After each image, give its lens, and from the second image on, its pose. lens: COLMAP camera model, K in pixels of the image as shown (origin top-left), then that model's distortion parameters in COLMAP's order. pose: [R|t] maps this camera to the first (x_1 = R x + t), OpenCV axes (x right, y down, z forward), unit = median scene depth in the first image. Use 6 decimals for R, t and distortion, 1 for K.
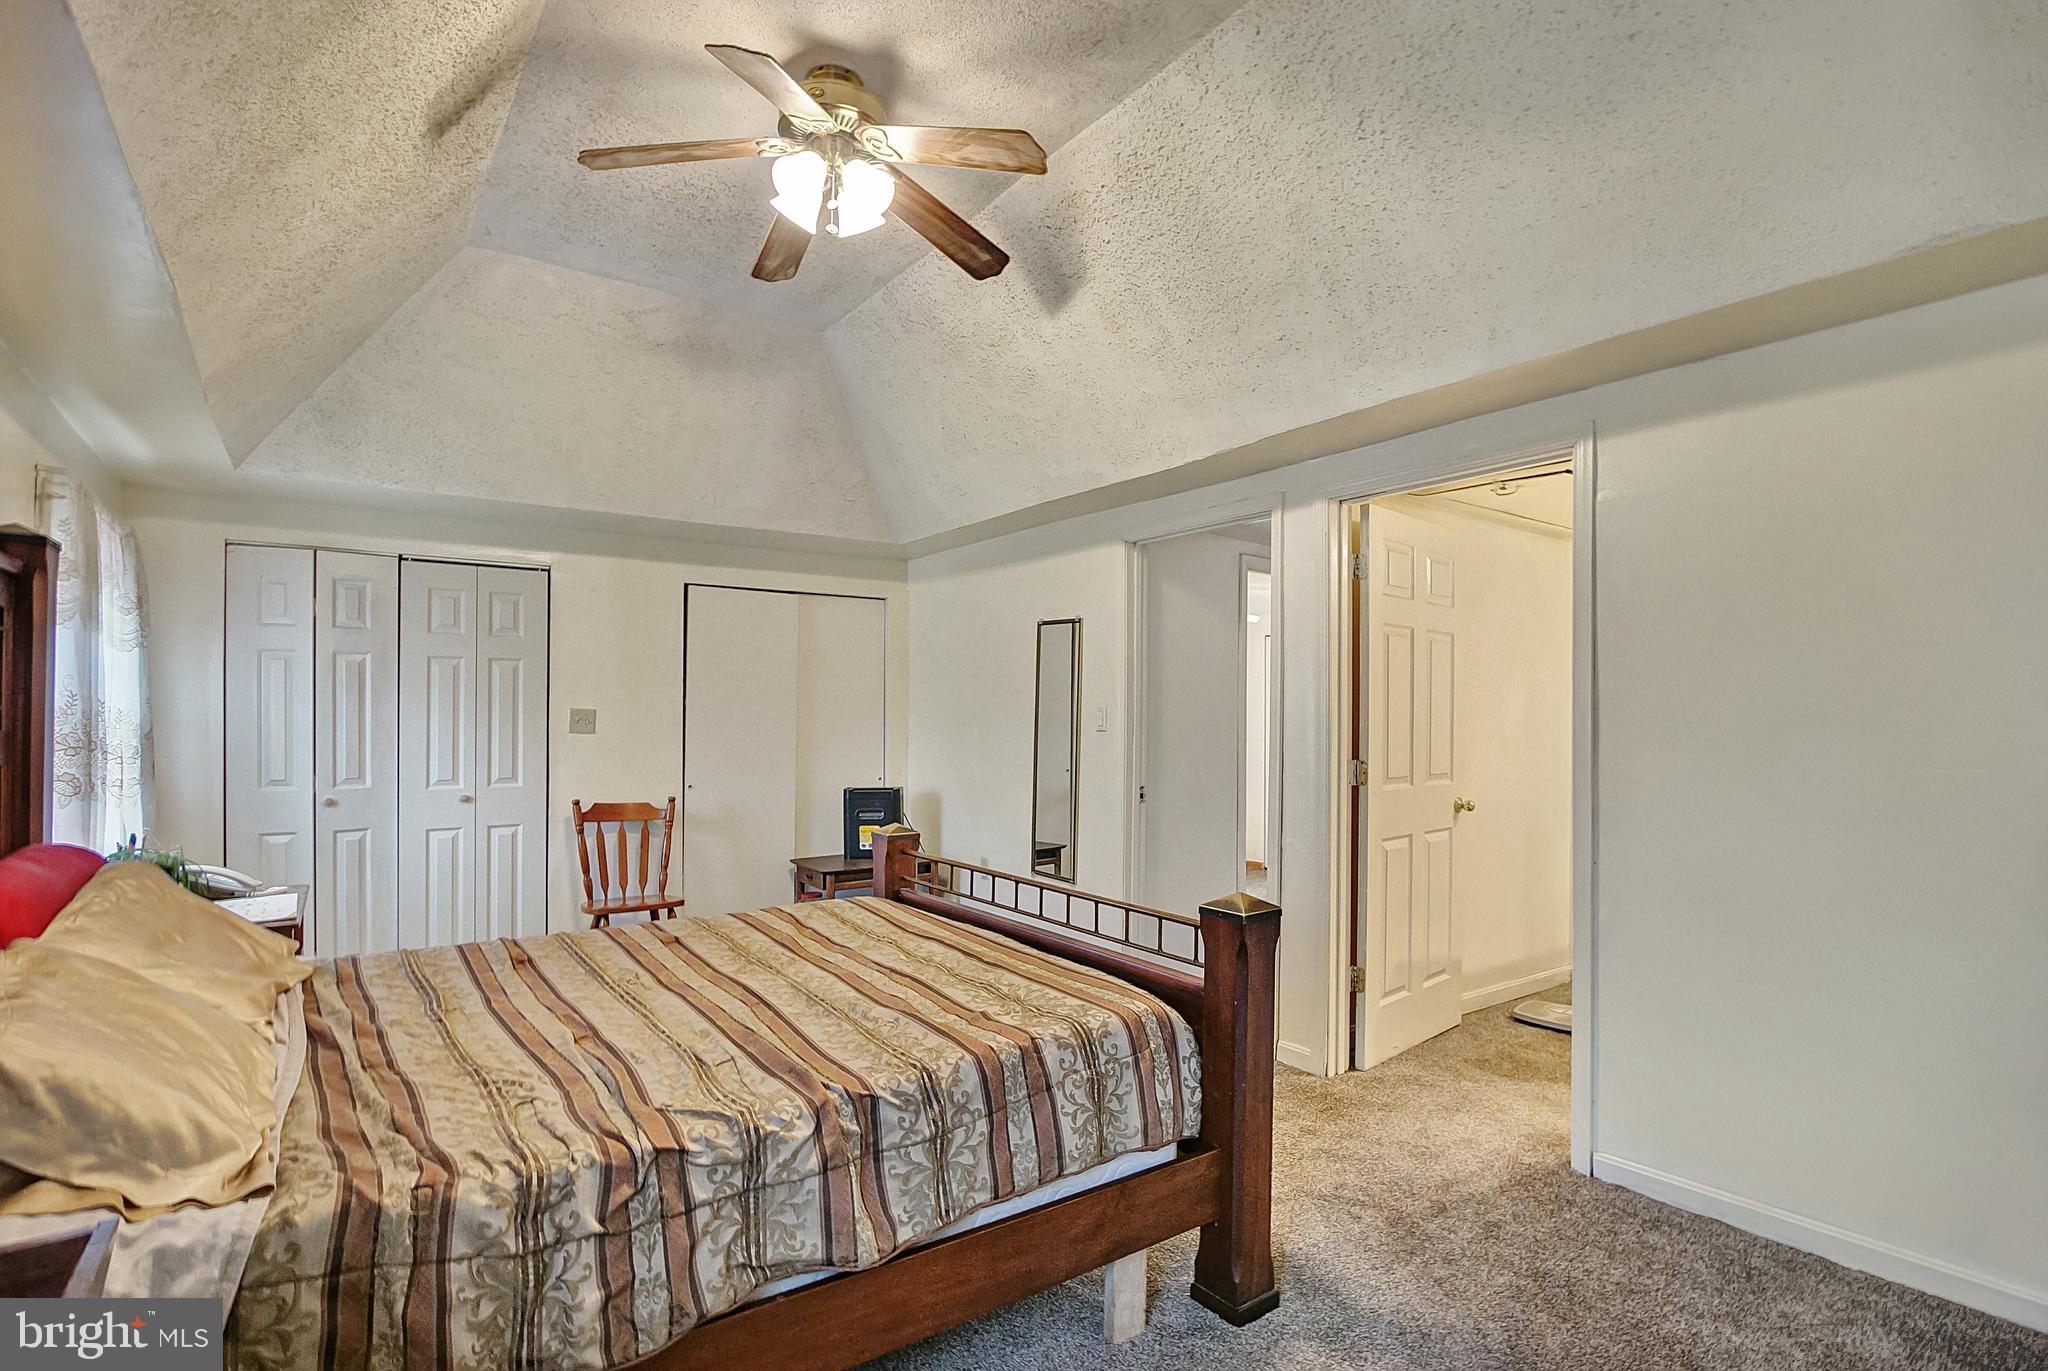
lens RADIAL K [[986.7, 0, 1031.7], [0, 986.7, 722.7], [0, 0, 1]] dist [-0.018184, 0.005028]
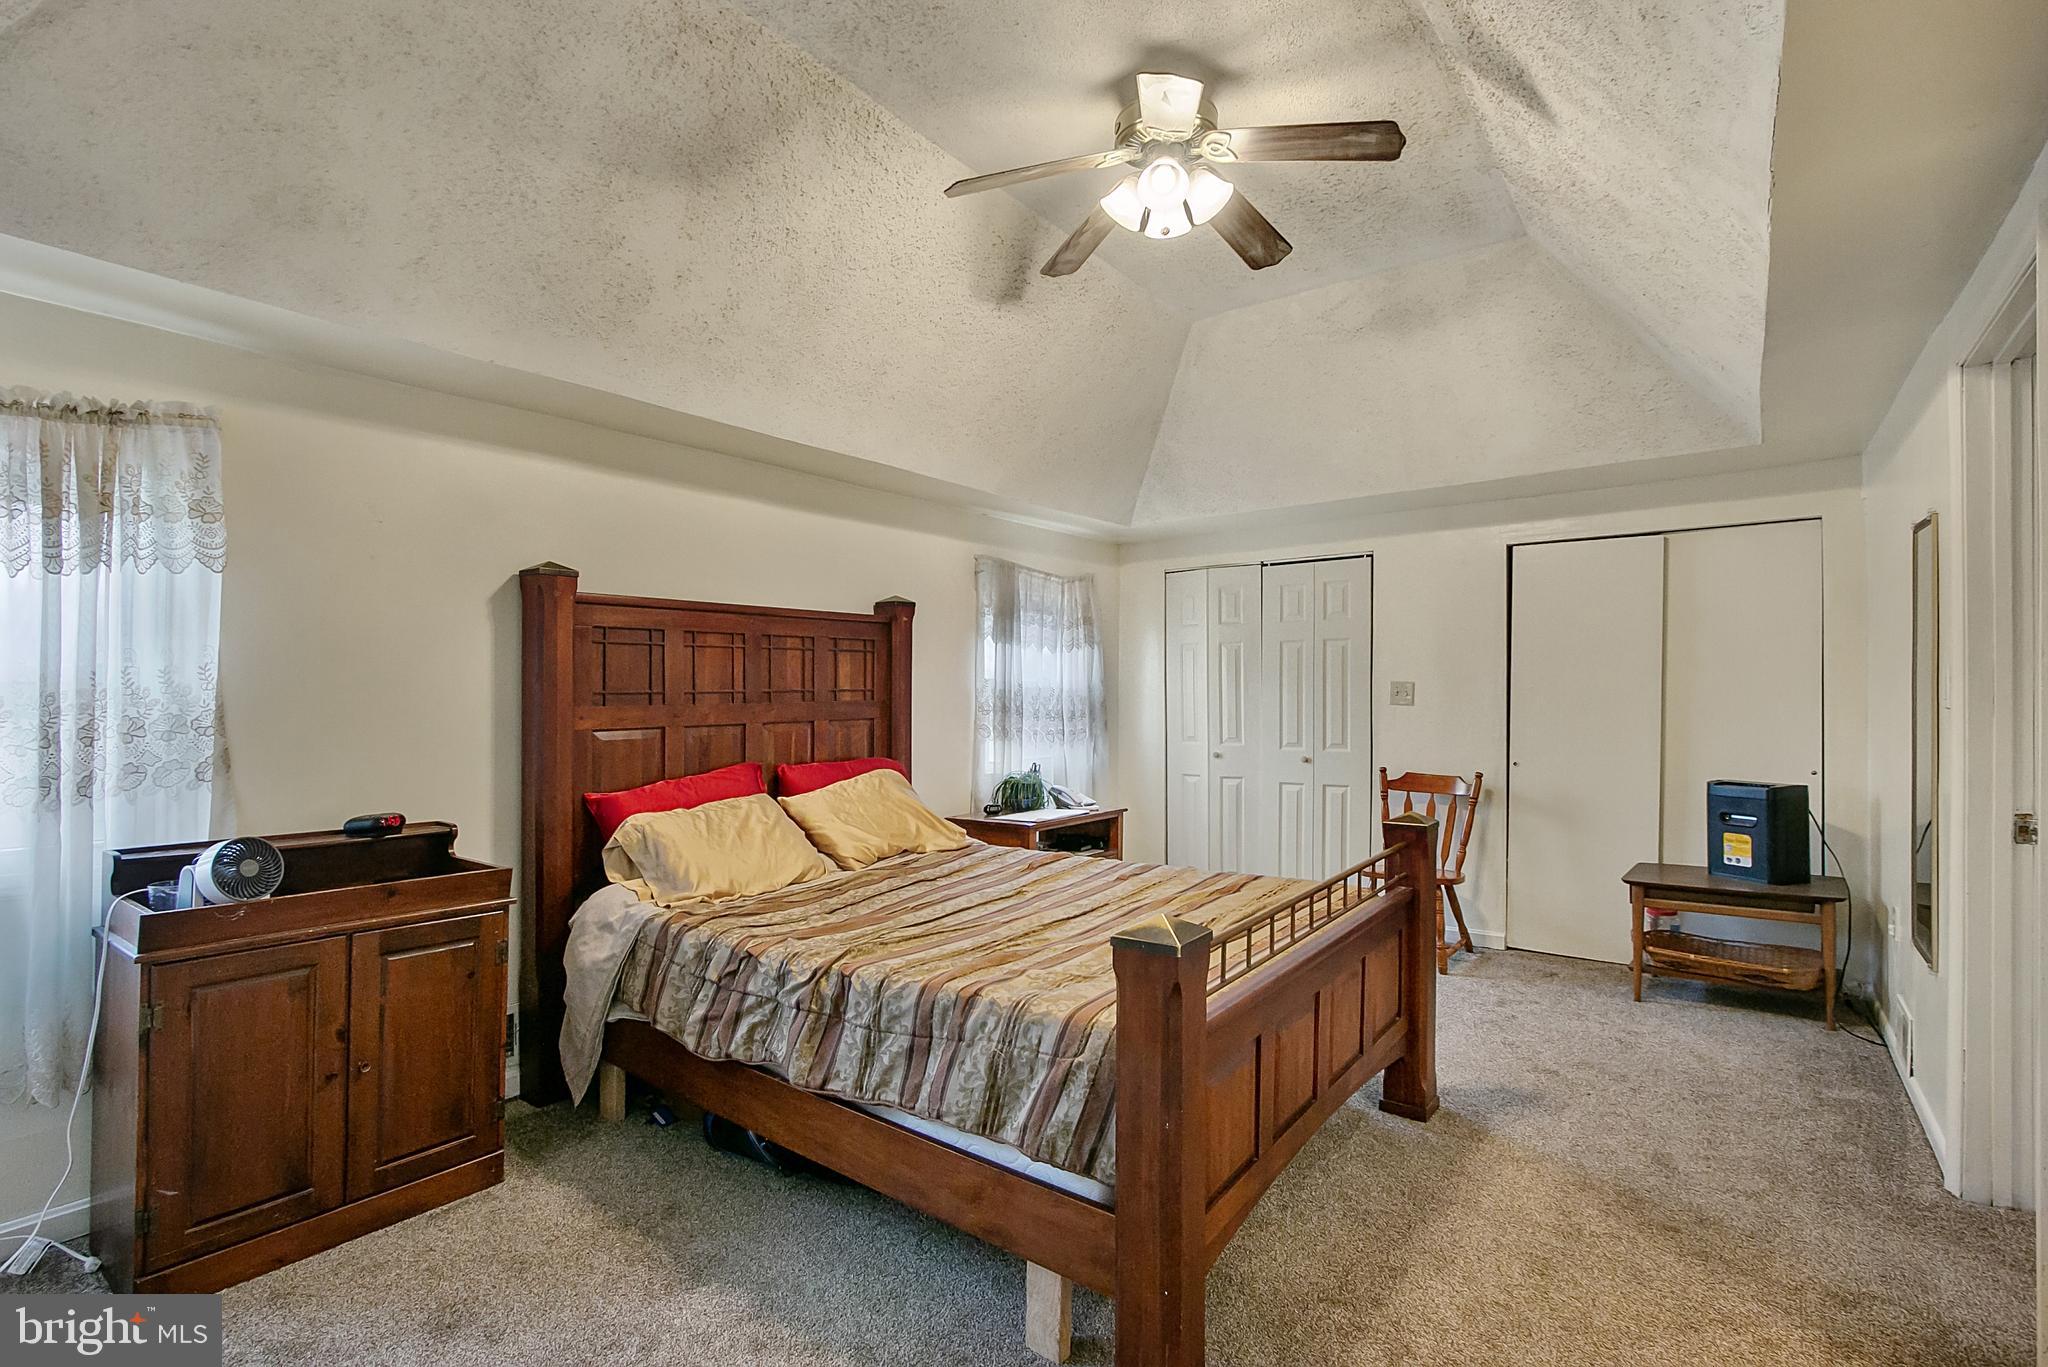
lens RADIAL K [[986.7, 0, 1024.3], [0, 986.7, 685.9], [0, 0, 1]] dist [-0.018184, 0.005028]
pose [[0.274126, -0.010814, -0.961633, 0.476734], [0.002653, 0.999941, -0.010489, 0.000104], [0.961690, 0.000324, 0.274138, 0.348283]]
